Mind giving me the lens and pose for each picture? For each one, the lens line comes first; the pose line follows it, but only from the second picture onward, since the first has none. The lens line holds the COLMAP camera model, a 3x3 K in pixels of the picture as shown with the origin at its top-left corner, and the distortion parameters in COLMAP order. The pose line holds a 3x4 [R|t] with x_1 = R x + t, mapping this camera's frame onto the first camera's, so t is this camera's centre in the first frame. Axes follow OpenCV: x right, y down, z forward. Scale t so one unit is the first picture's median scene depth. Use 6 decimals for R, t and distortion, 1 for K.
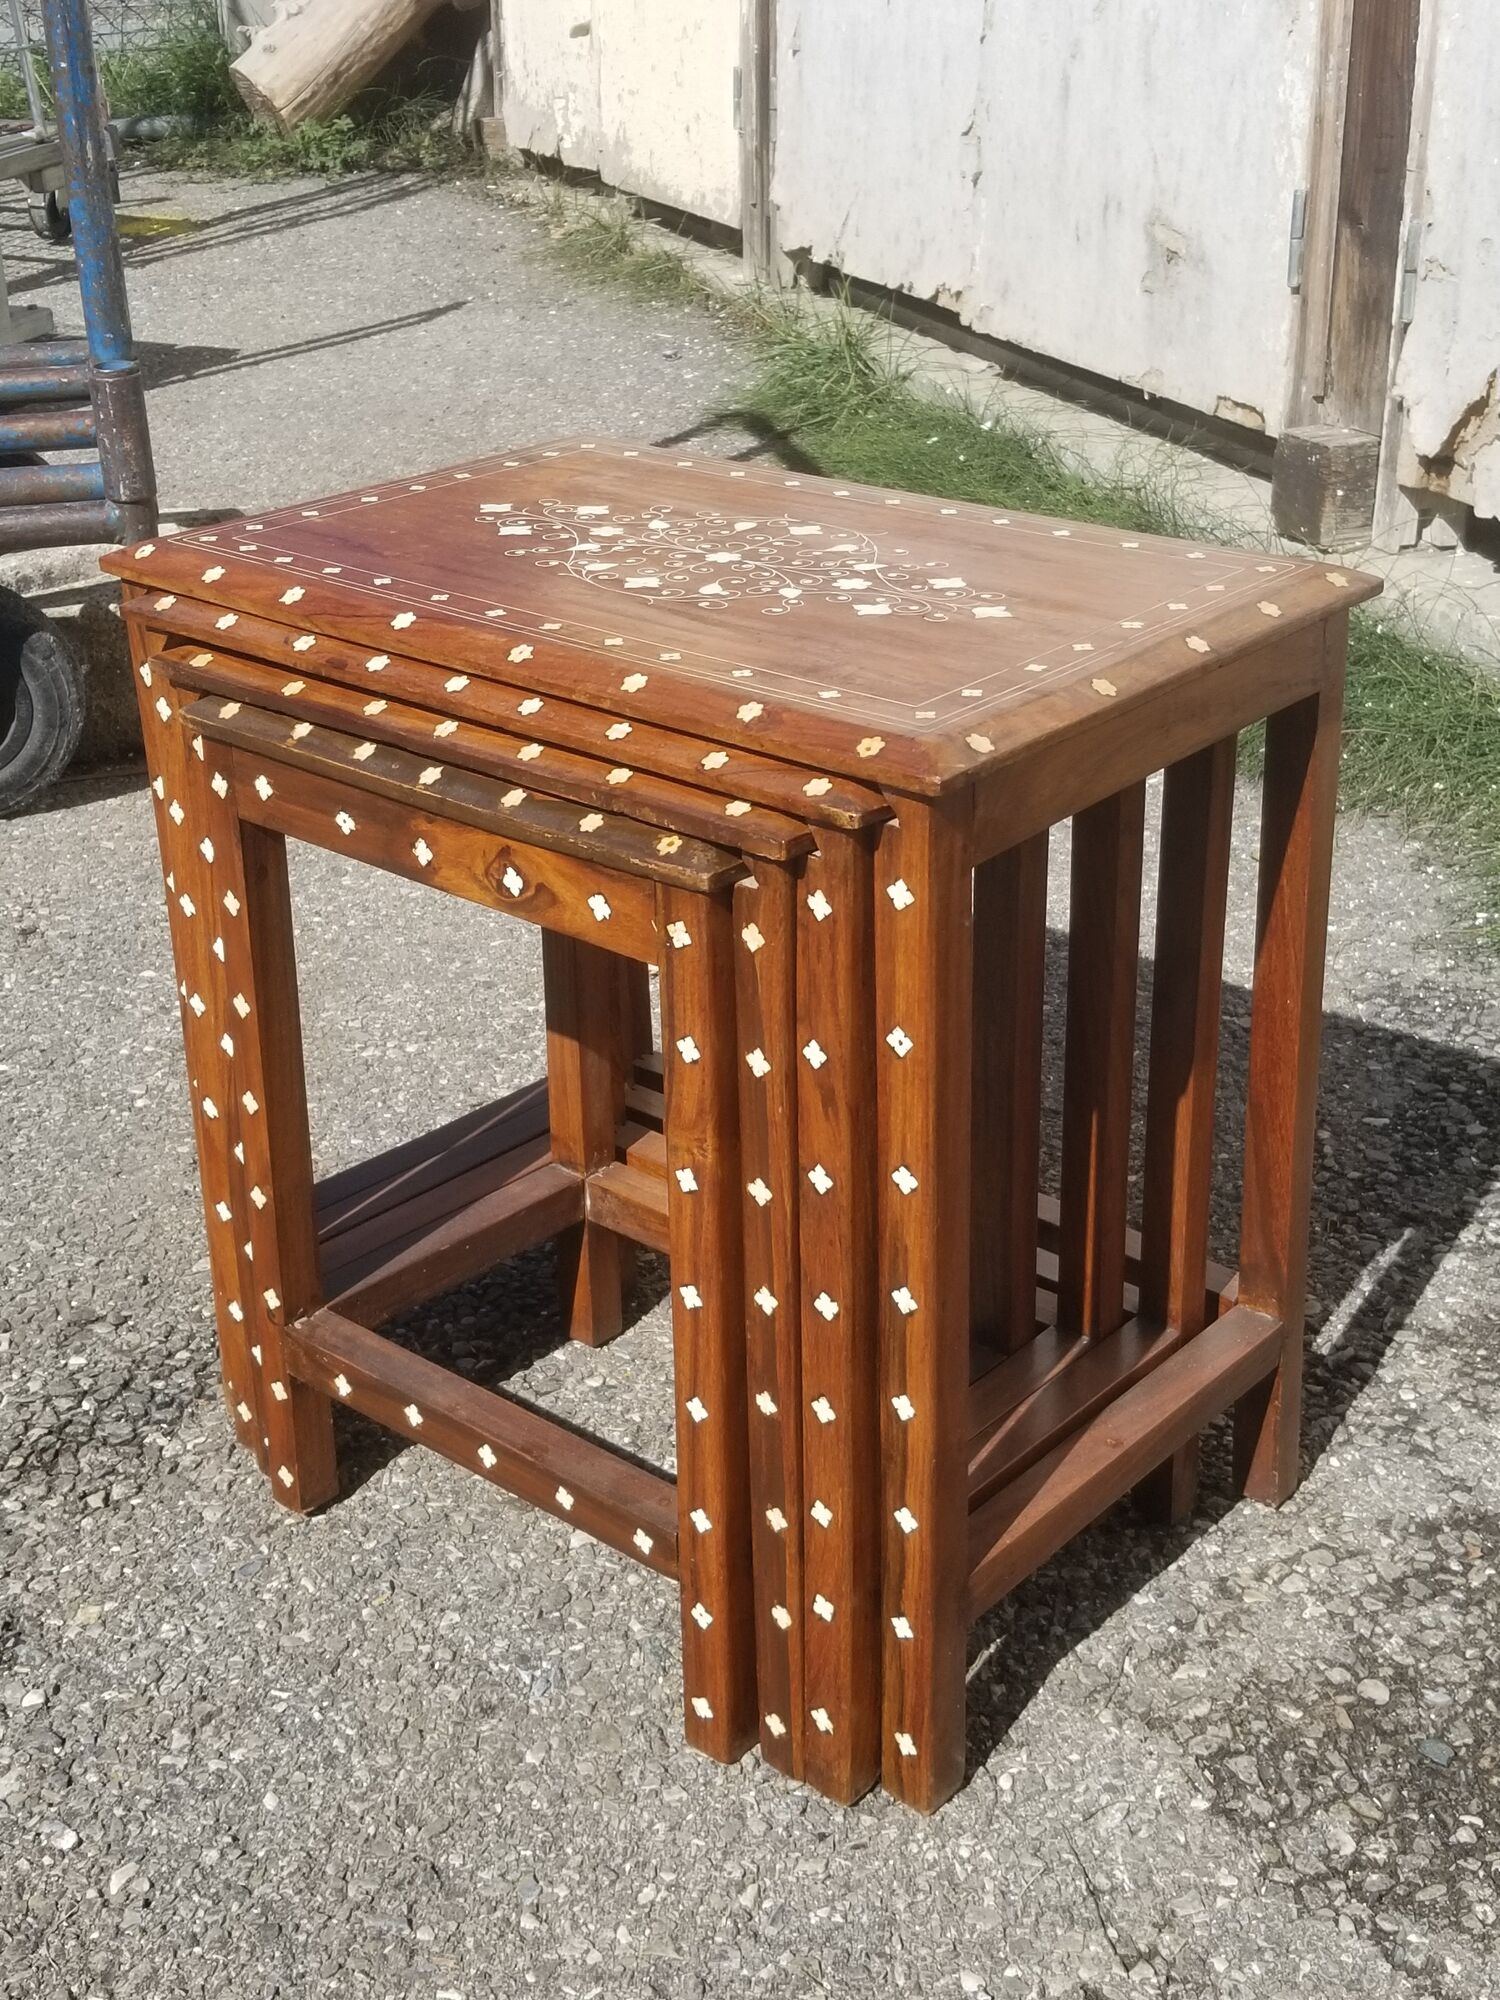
lens RADIAL K [[2537.1, 0, 784.3], [0, 2537.1, 918.6], [0, 0, 1]] dist [0.152823, -0.383442]
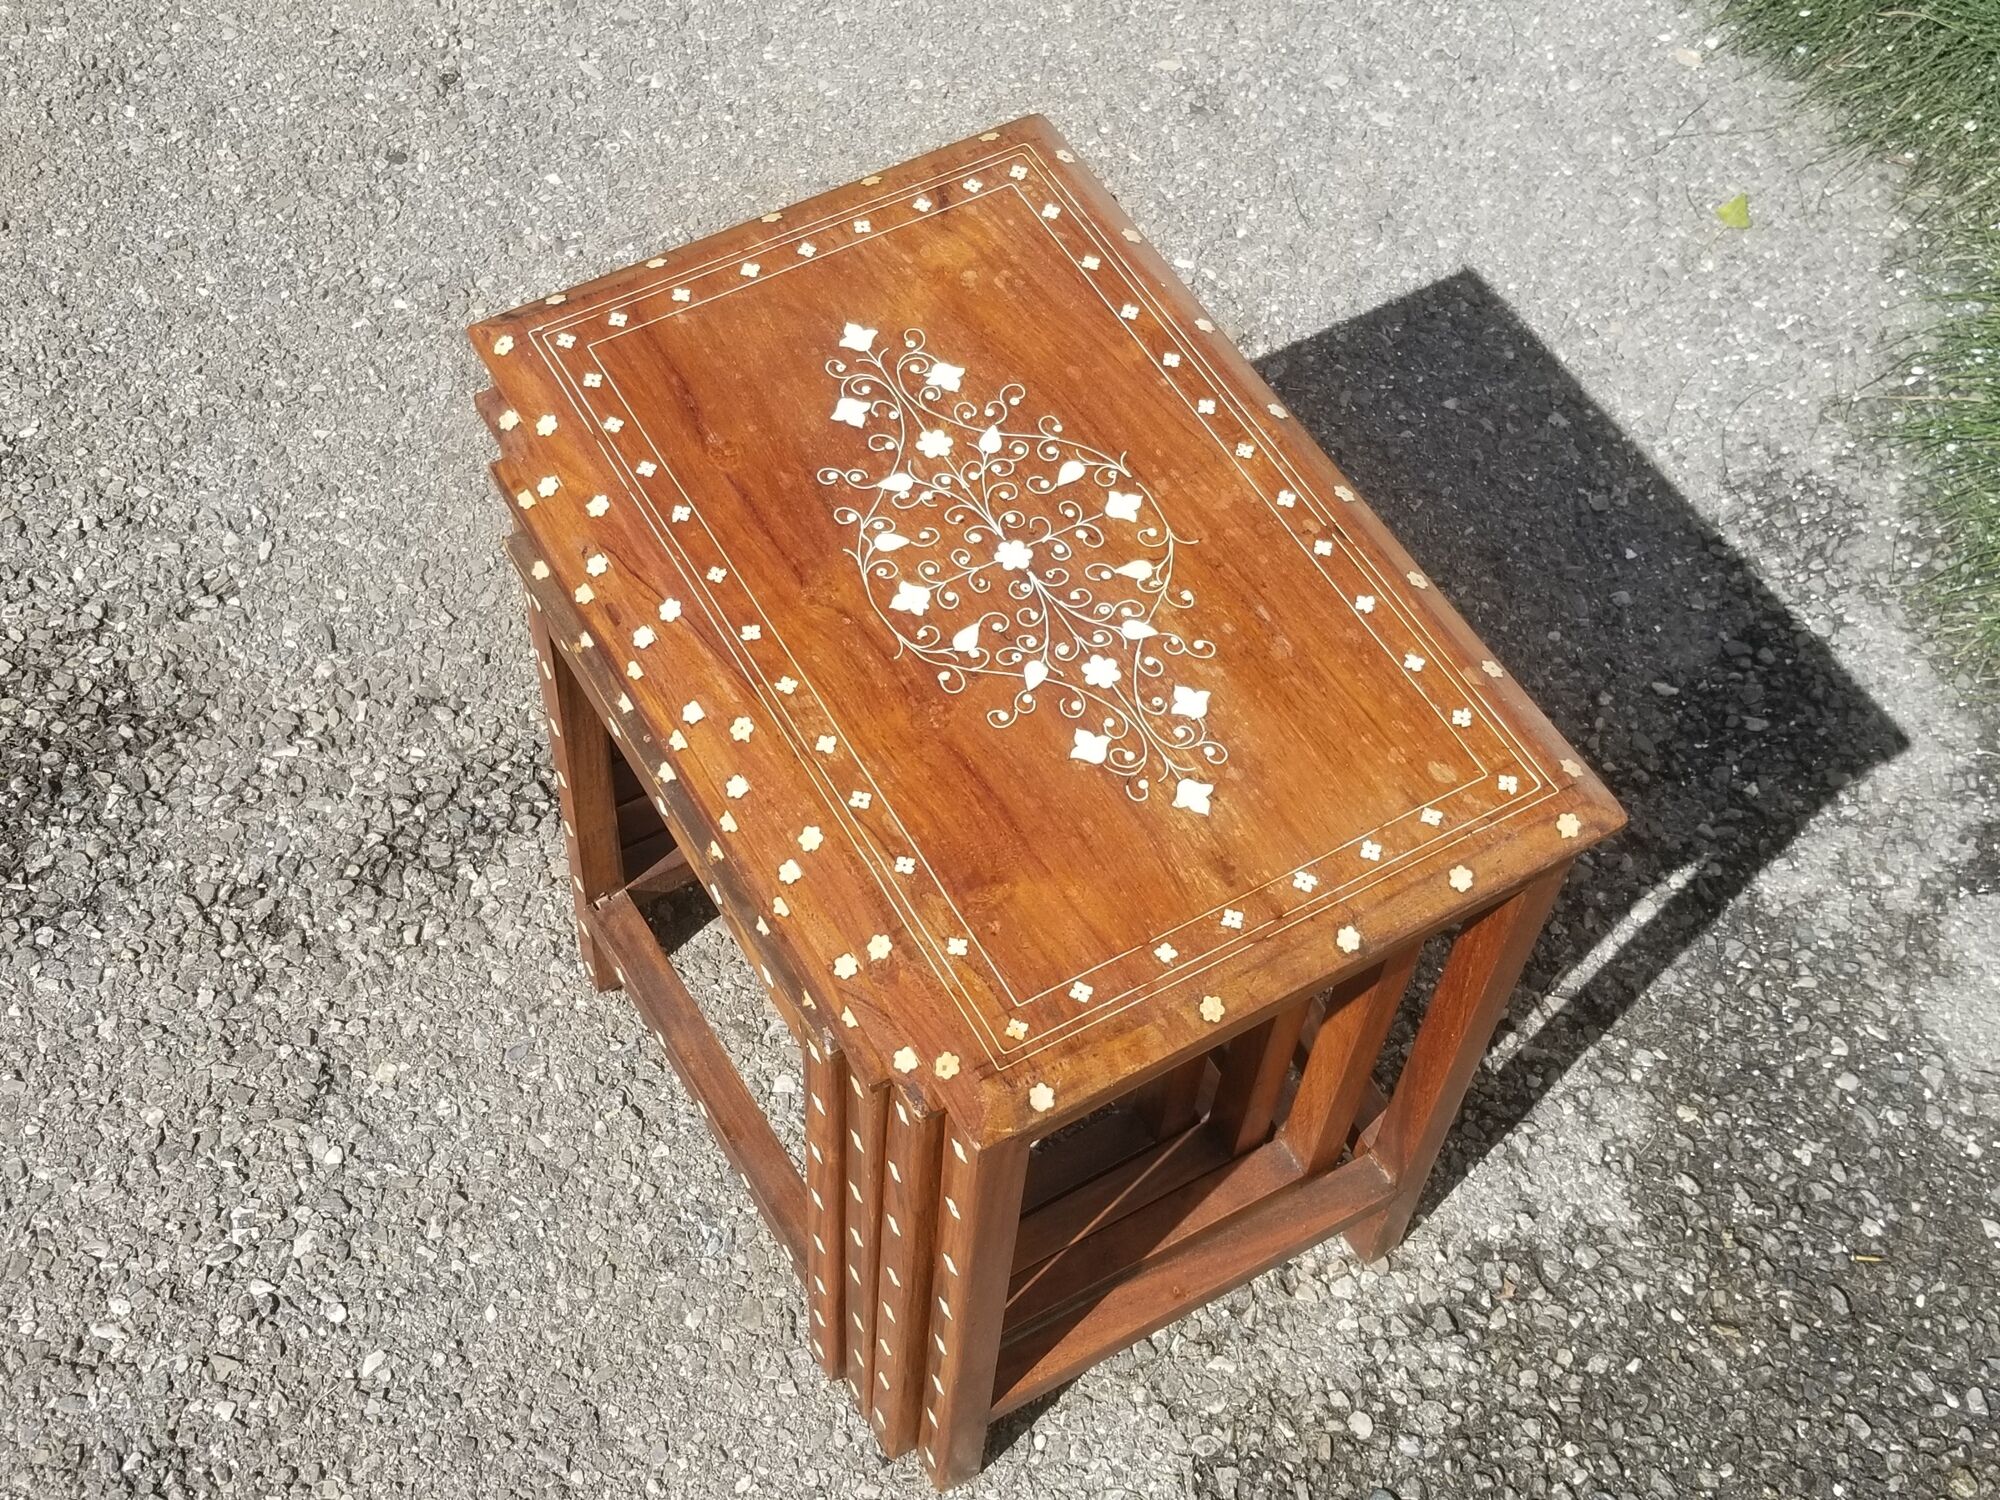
lens RADIAL K [[2528.9, 0, 918.9], [0, 2528.9, 792.8], [0, 0, 1]] dist [0.146644, -0.360366]
pose [[0.968755, 0.229397, -0.094286, 0.066282], [-0.137229, 0.812435, 0.566672, -0.576320], [0.206594, -0.536028, 0.818531, 0.110640]]
